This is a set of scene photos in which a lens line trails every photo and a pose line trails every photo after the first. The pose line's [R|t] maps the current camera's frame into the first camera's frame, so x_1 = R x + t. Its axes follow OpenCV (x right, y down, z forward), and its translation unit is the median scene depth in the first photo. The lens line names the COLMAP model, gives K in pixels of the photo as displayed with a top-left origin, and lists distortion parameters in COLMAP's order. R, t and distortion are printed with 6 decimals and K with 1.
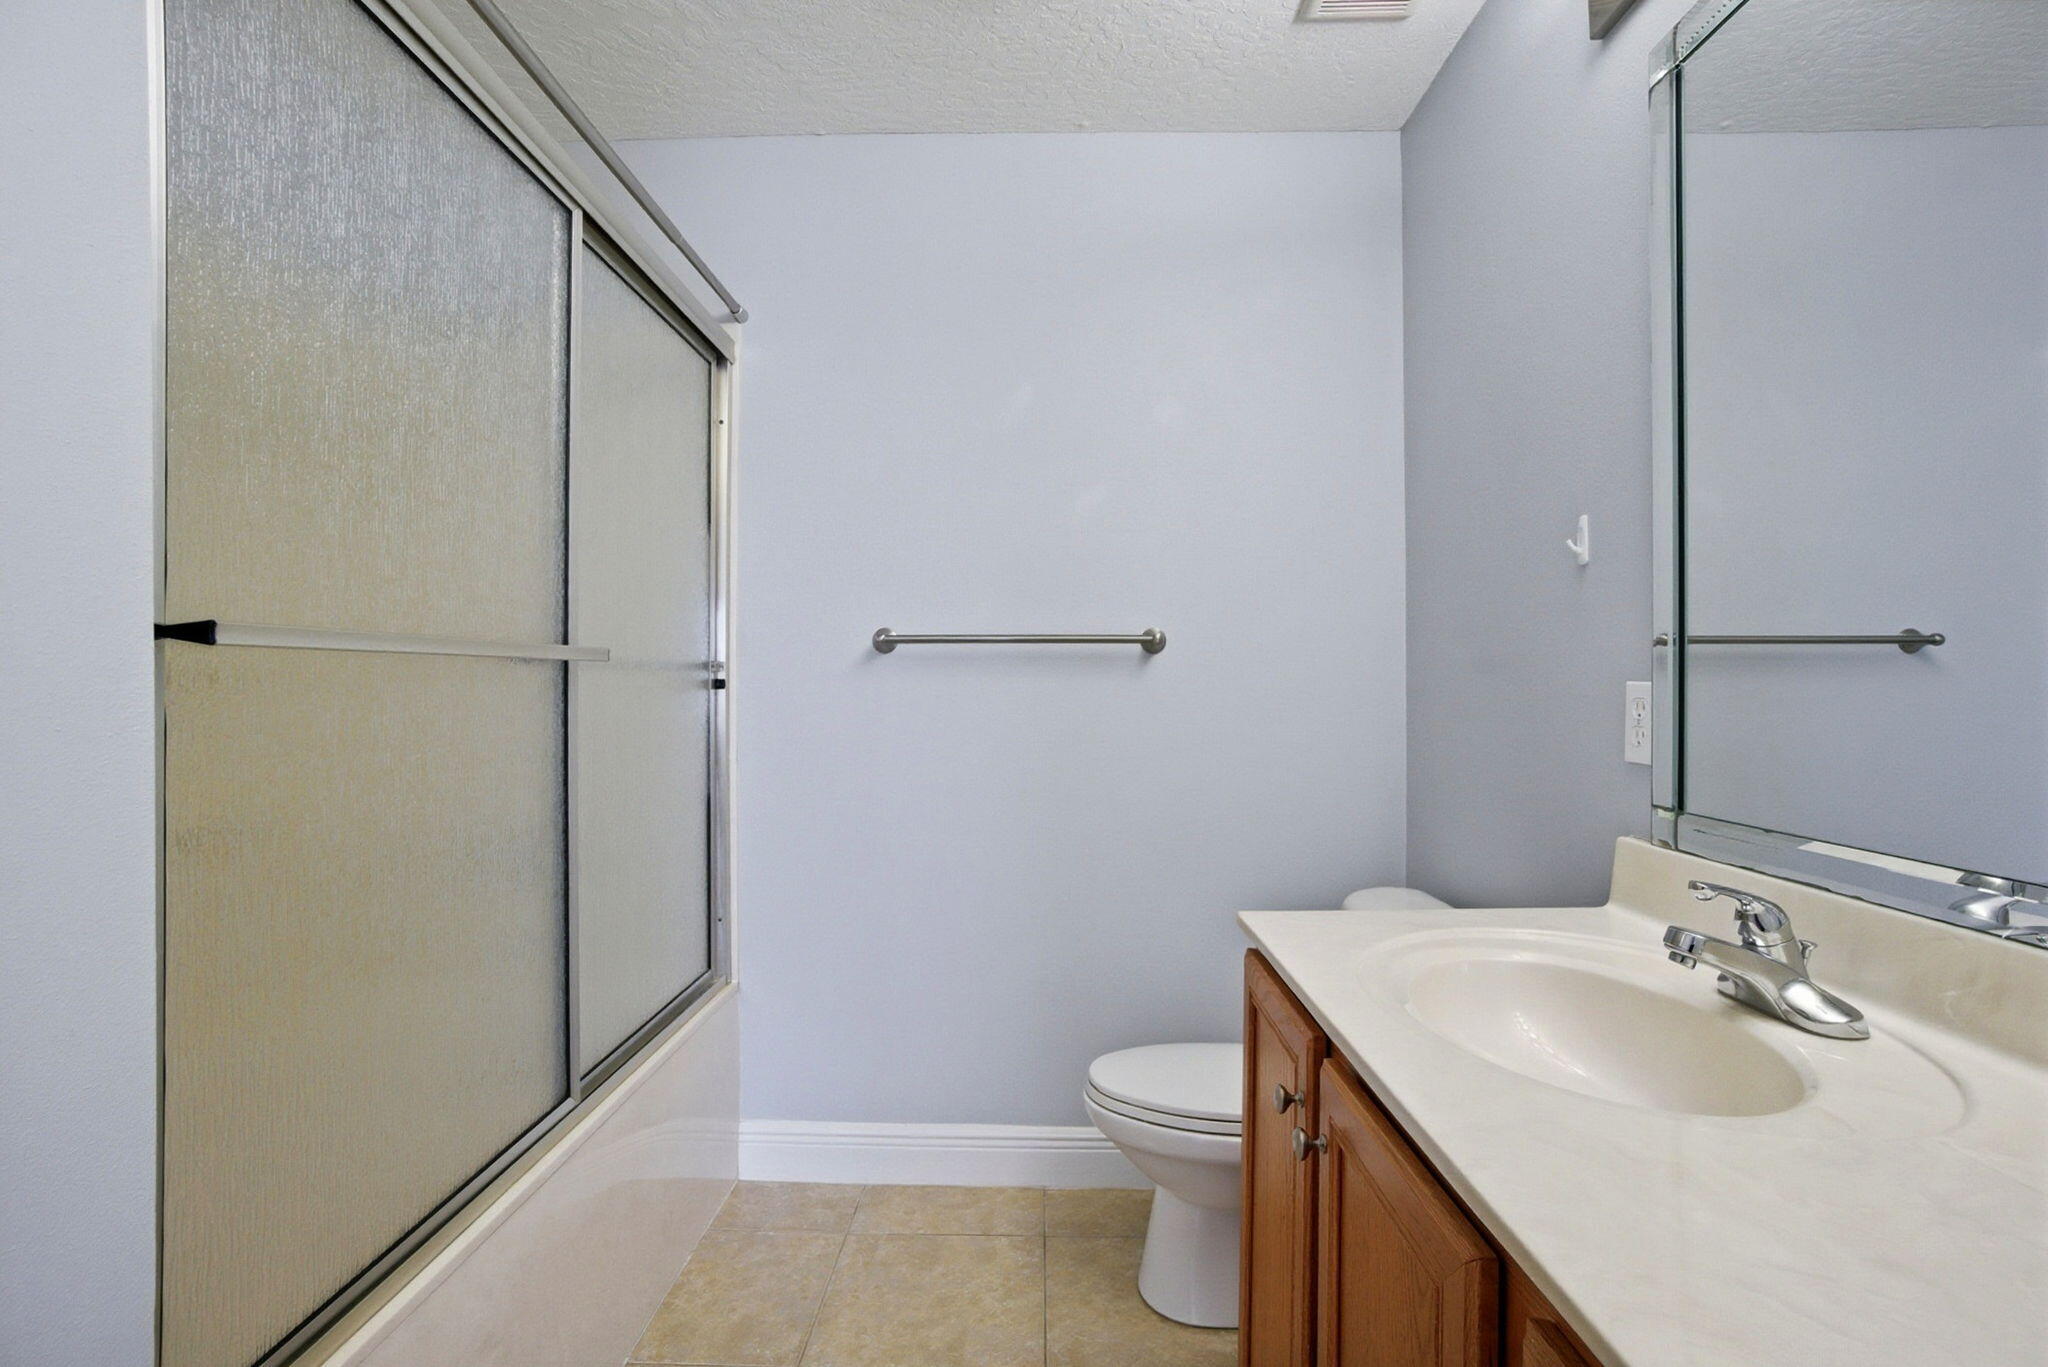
lens RADIAL K [[935.2, 0, 1024.0], [0, 935.2, 683.5], [0, 0, 1]] dist [-0.016471, -0.000156]
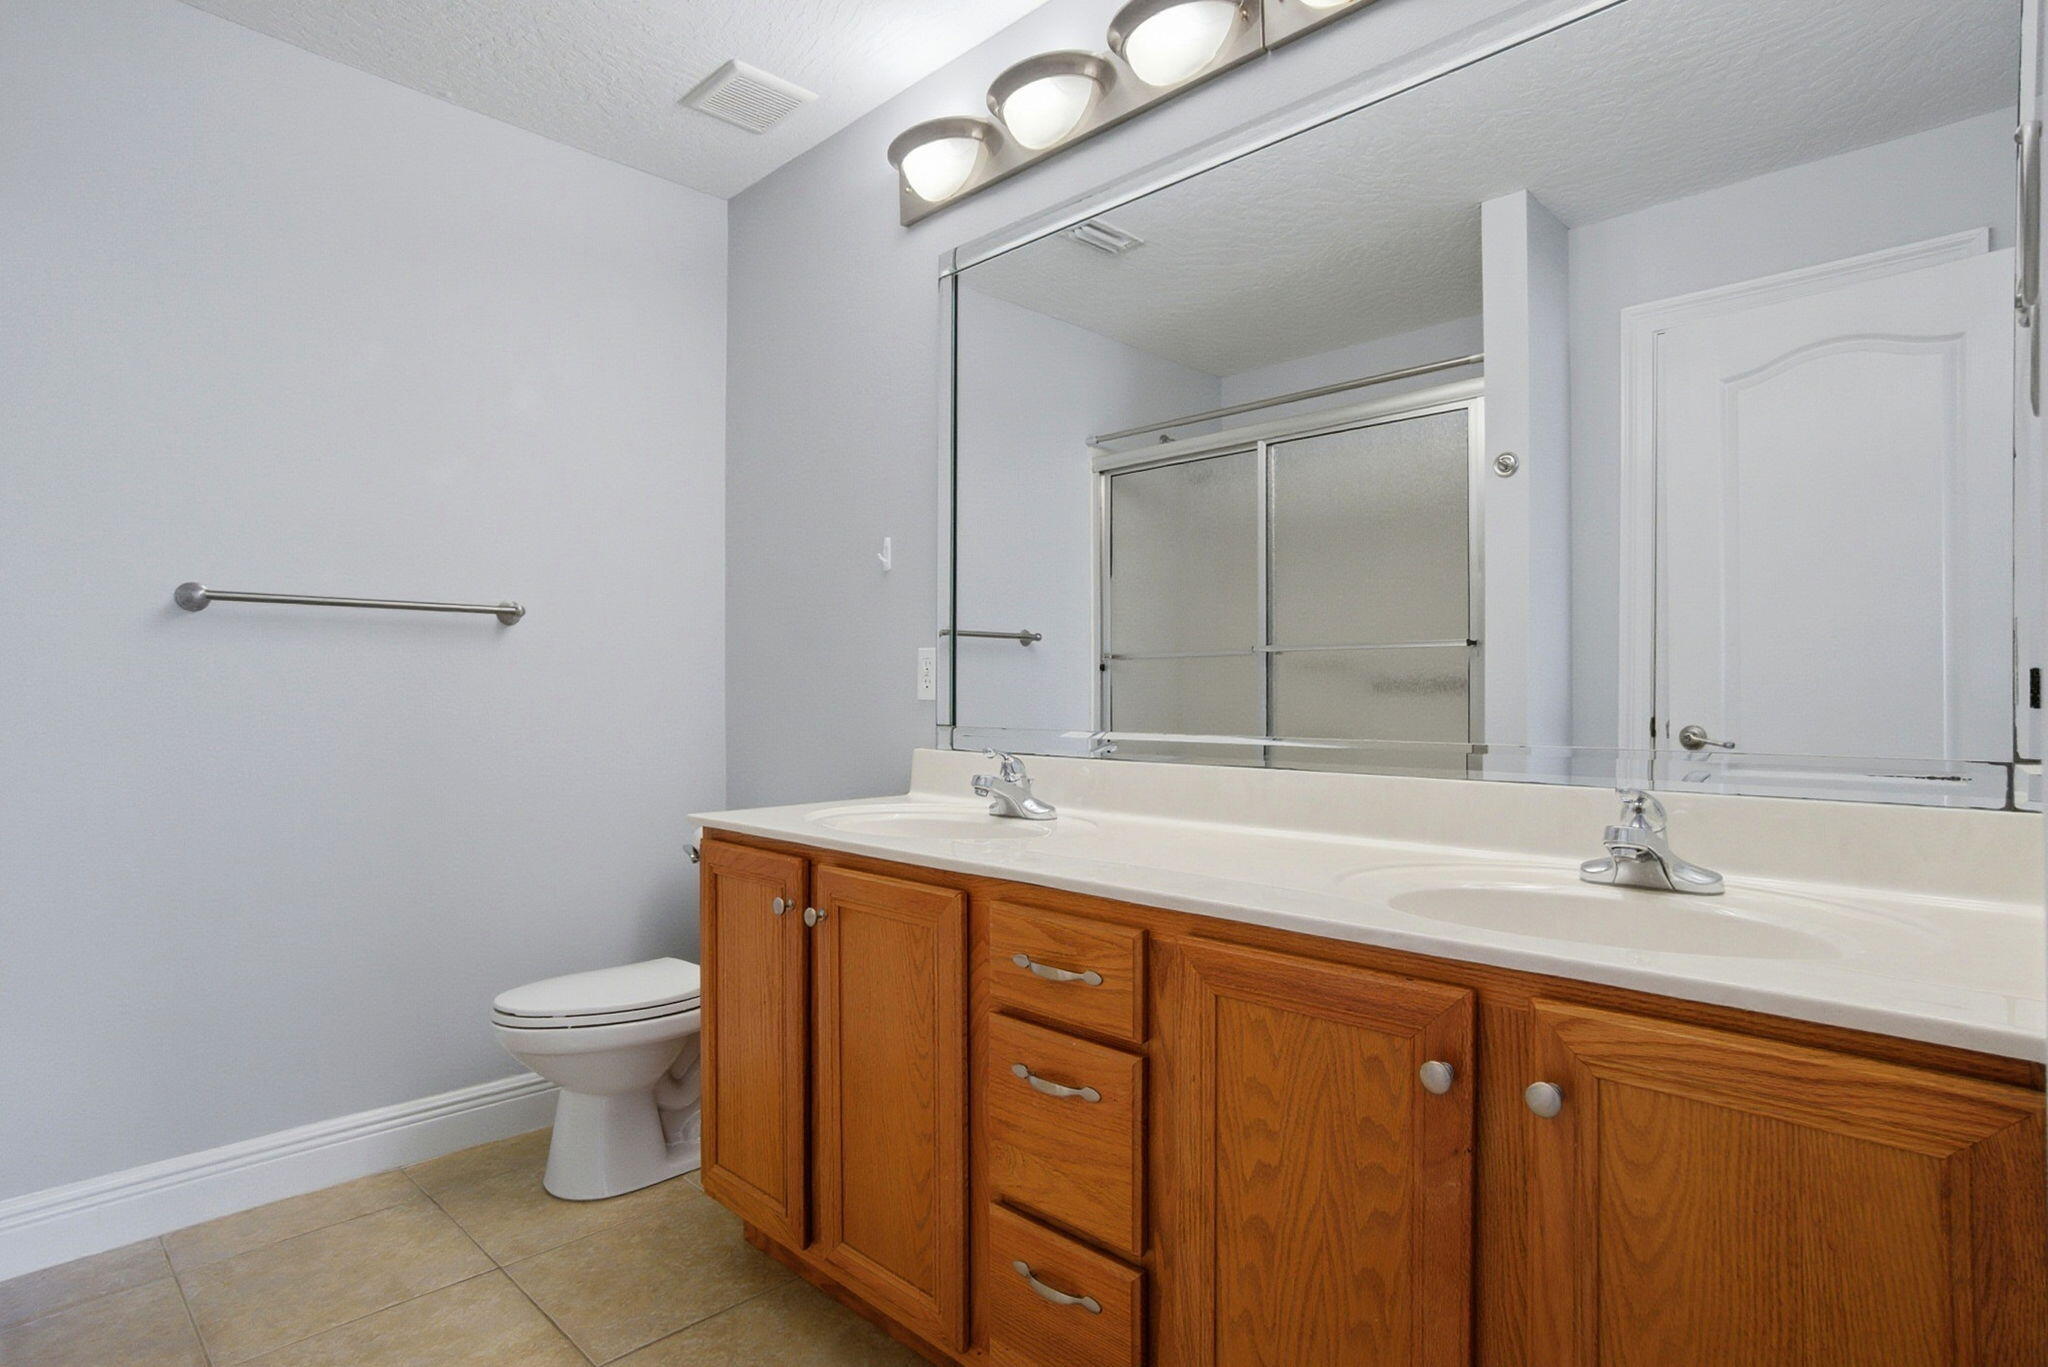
lens RADIAL K [[917.0, 0, 1021.0], [0, 917.0, 683.1], [0, 0, 1]] dist [-0.076642, 0.029846]
pose [[0.704223, -0.001993, 0.709977, -0.277248], [-0.003070, 0.999978, 0.005852, 0.040933], [-0.709973, -0.006301, 0.704201, -0.173097]]
